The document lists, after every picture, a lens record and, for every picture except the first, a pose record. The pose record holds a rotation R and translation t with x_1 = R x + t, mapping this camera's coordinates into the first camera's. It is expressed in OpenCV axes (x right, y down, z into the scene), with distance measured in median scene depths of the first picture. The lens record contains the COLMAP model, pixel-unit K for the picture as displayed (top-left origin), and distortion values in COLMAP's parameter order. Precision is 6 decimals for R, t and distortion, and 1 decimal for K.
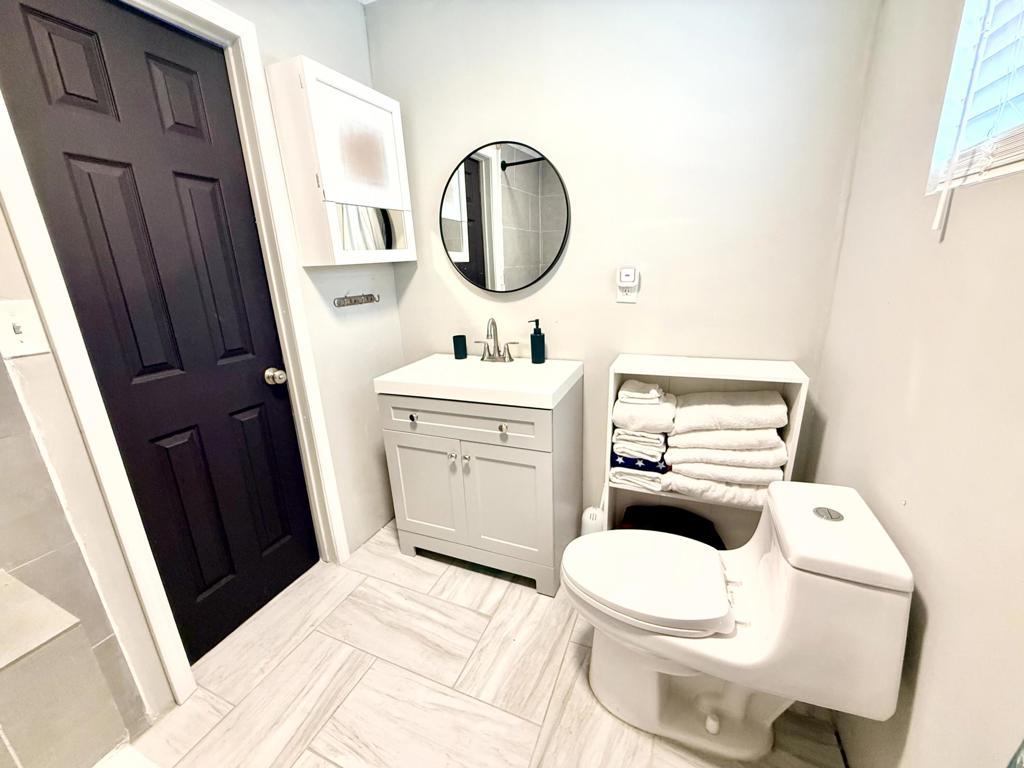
lens RADIAL K [[409.2, 0, 505.9], [0, 409.2, 383.3], [0, 0, 1]] dist [-0.003617, -0.000242]
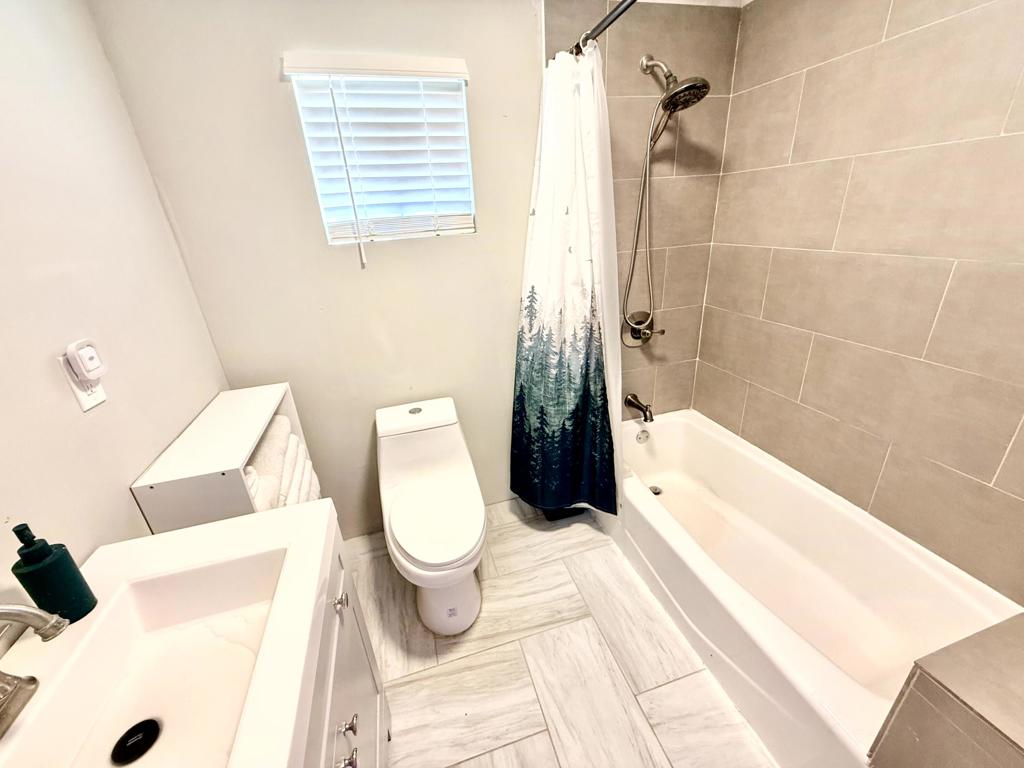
lens RADIAL K [[409.2, 0, 509.7], [0, 409.2, 382.1], [0, 0, 1]] dist [-0.003617, -0.000242]
pose [[-0.634917, -0.227785, 0.738237, -0.595149], [0.290986, 0.814674, 0.501630, -0.428882], [-0.715687, 0.533311, -0.450968, 1.053606]]
